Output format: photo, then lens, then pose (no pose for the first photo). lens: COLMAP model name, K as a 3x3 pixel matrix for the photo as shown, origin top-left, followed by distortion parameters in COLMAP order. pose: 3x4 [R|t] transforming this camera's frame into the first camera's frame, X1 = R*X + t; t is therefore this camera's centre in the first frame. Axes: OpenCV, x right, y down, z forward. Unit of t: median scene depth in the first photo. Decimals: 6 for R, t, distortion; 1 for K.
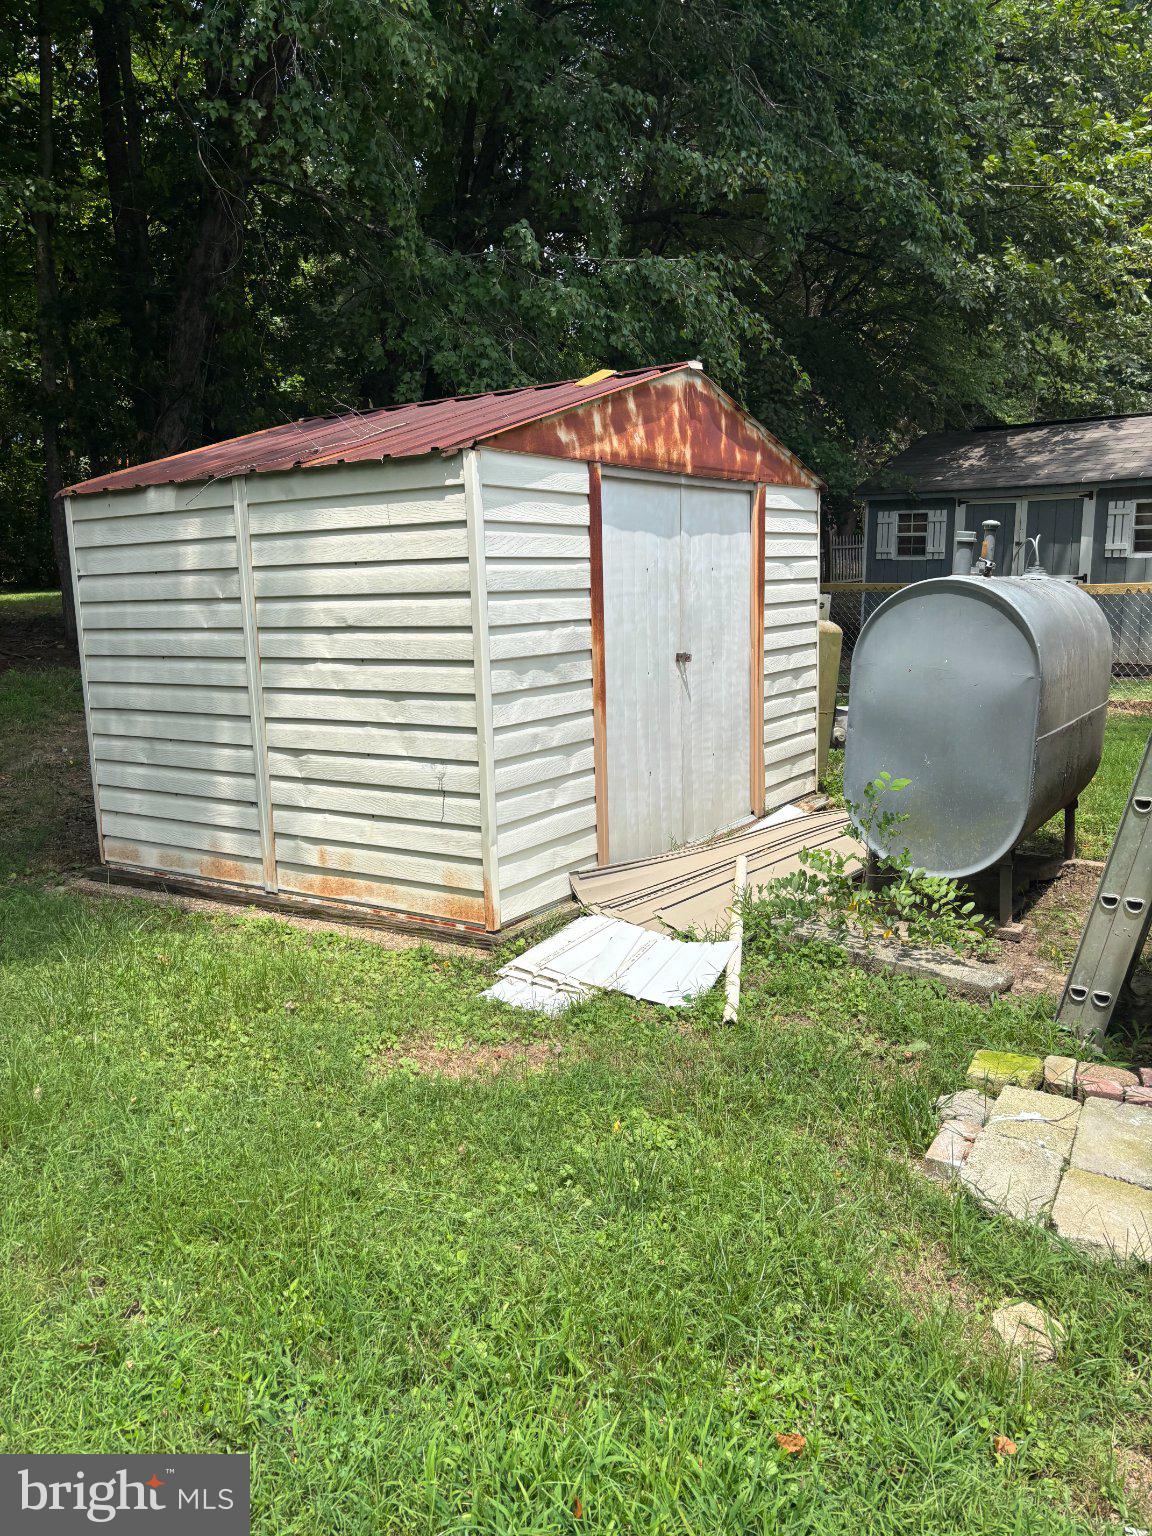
lens RADIAL K [[1149.8, 0, 576.0], [0, 1149.8, 768.0], [0, 0, 1]] dist [0.043019, -0.065174]
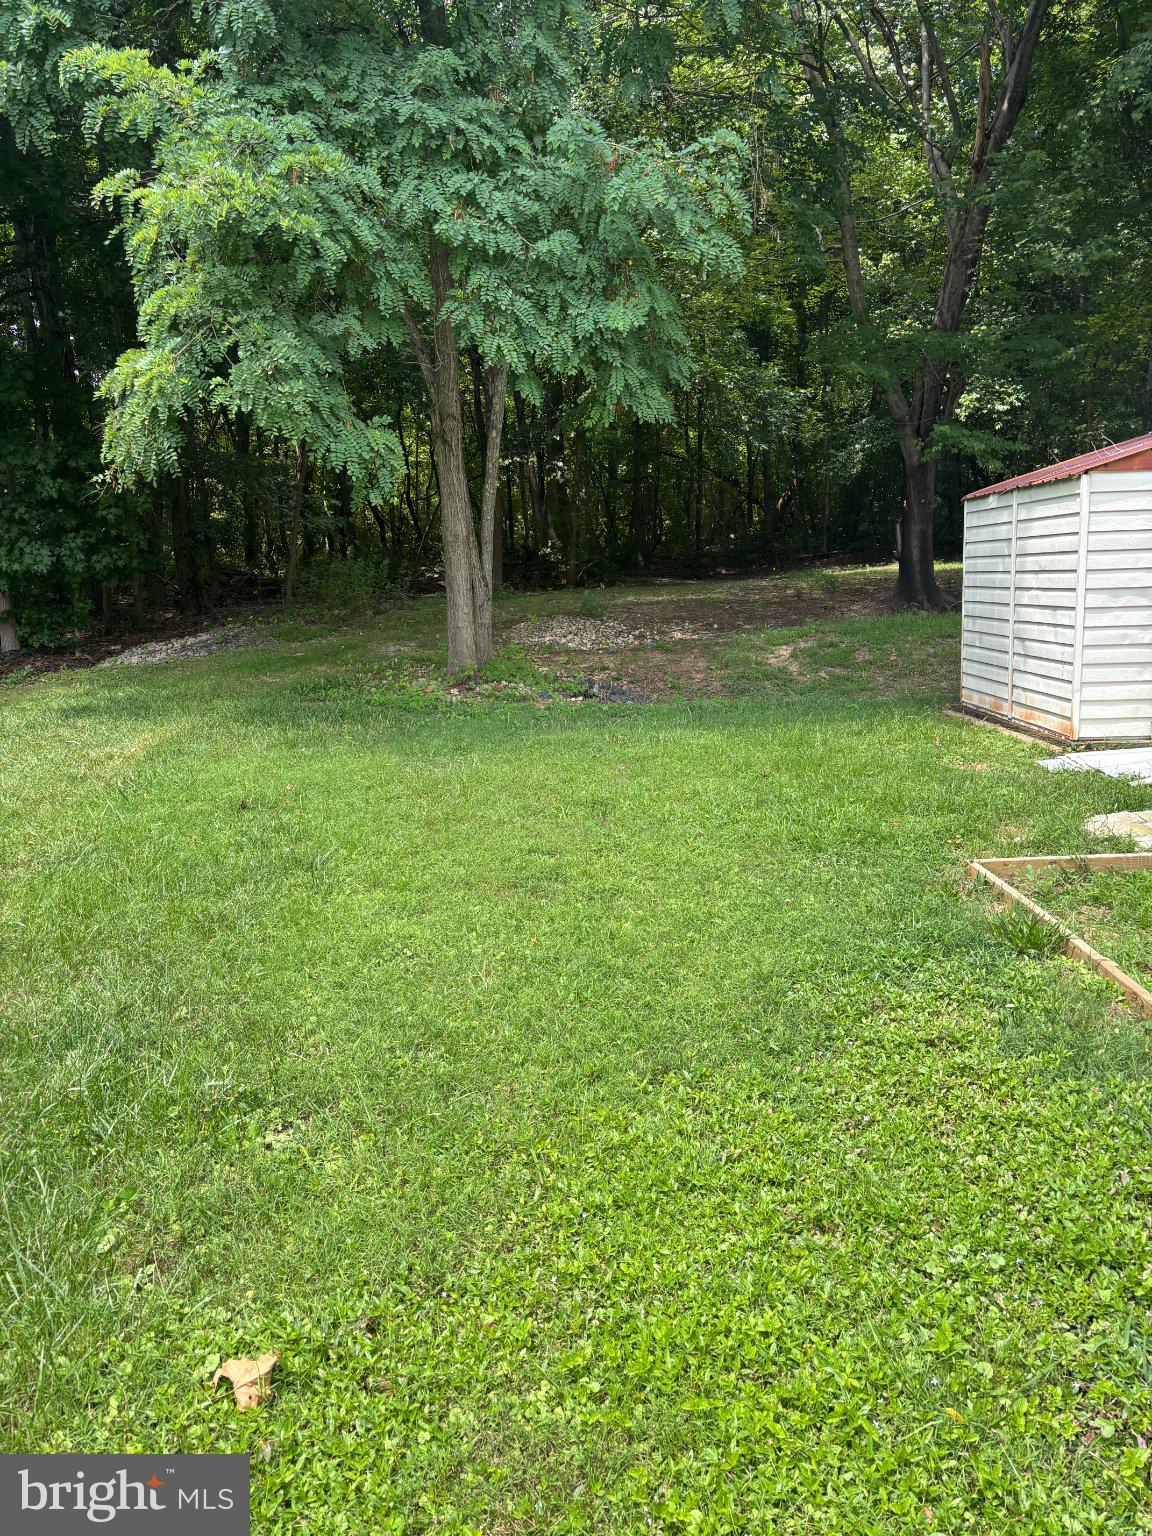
lens RADIAL K [[1149.8, 0, 576.0], [0, 1149.8, 768.0], [0, 0, 1]] dist [0.043019, -0.065174]
pose [[0.542855, 0.148883, -0.826524, 0.941947], [-0.115737, 0.988033, 0.101960, 0.084474], [0.831813, 0.040310, 0.553590, -0.608121]]
